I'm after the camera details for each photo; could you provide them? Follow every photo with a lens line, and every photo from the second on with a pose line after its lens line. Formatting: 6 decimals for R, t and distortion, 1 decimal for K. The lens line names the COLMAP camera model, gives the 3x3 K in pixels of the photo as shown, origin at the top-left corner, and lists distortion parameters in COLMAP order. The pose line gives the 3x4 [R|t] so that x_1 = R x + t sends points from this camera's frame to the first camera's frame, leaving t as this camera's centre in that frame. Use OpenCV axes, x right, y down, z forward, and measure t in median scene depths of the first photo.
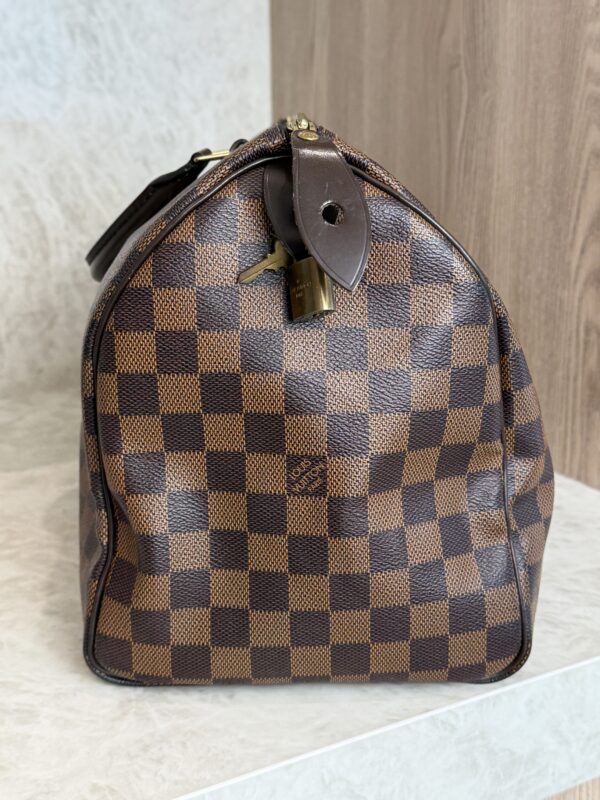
lens RADIAL K [[1097.7, 0, 313.1], [0, 1097.7, 413.1], [0, 0, 1]] dist [0.046922, 0.000000]
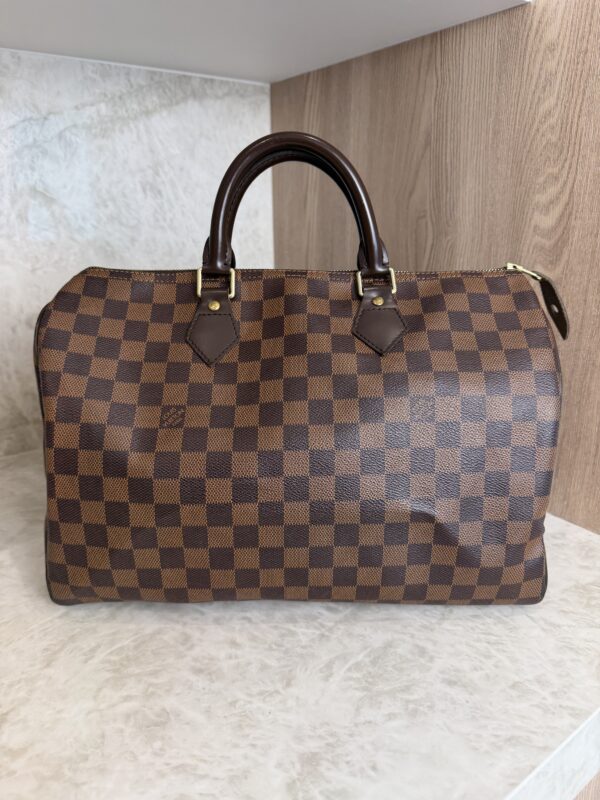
lens RADIAL K [[594.9, 0, 303.3], [0, 594.9, 398.1], [0, 0, 1]] dist [-0.024031, -0.001028]
pose [[0.992343, -0.035319, 0.118352, -0.113253], [0.030608, 0.998674, 0.041395, -0.095958], [-0.119657, -0.037455, 0.992108, 0.195360]]
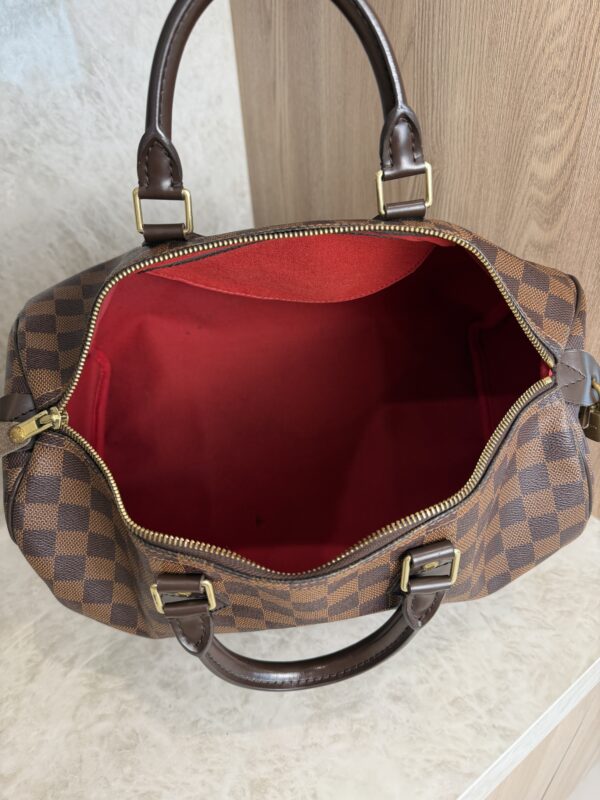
lens RADIAL K [[594.9, 0, 304.9], [0, 594.9, 401.4], [0, 0, 1]] dist [-0.024031, -0.001028]
pose [[0.993414, -0.100645, 0.054763, -0.040456], [0.073711, 0.927278, 0.367045, -0.251448], [-0.087722, -0.360591, 0.928590, 0.256047]]
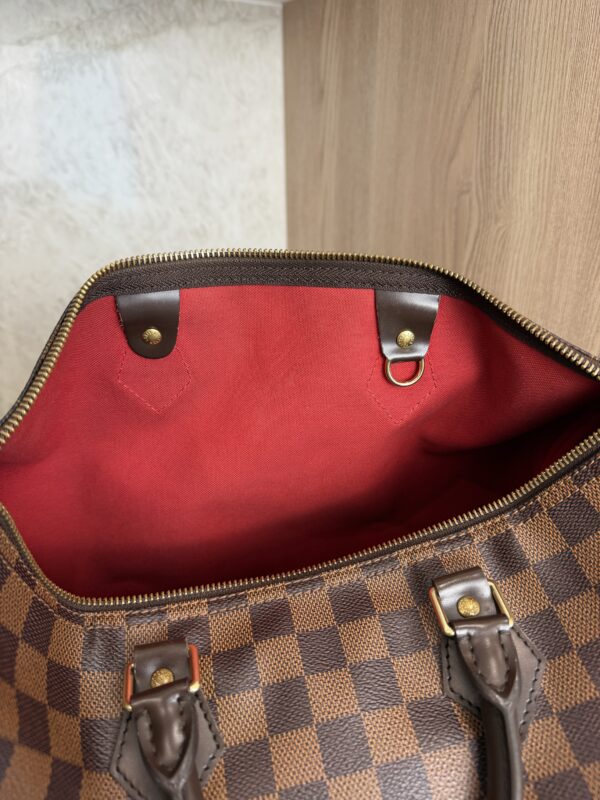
lens RADIAL K [[594.9, 0, 307.7], [0, 594.9, 391.7], [0, 0, 1]] dist [-0.024031, -0.001028]
pose [[0.999772, -0.007679, 0.019939, -0.031637], [0.004932, 0.990922, 0.134350, -0.173903], [-0.020790, -0.134221, 0.990733, 0.354672]]
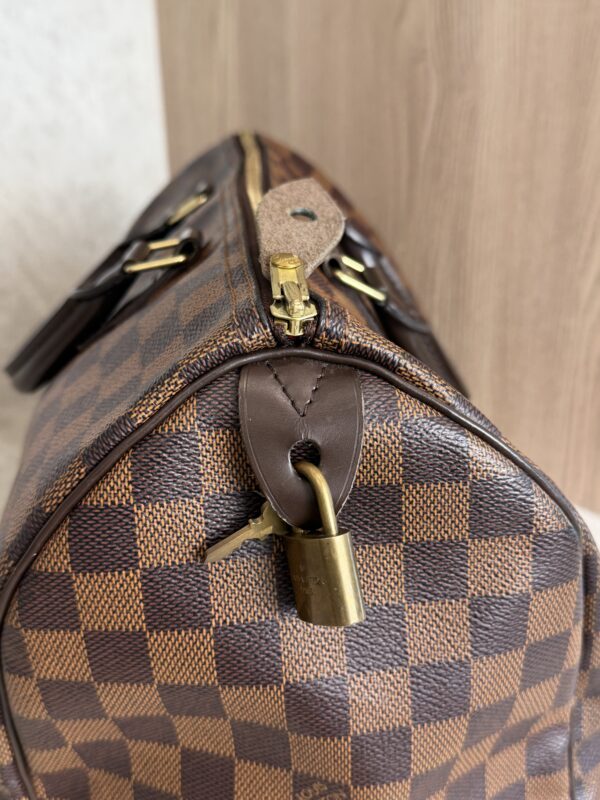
lens RADIAL K [[872.2, 0, 310.1], [0, 872.2, 400.6], [0, 0, 1]] dist [-0.015802, 0.000000]
pose [[0.964247, -0.109512, 0.241321, -0.134714], [0.071592, 0.984408, 0.160670, -0.141170], [-0.255153, -0.137649, 0.957052, 0.271099]]
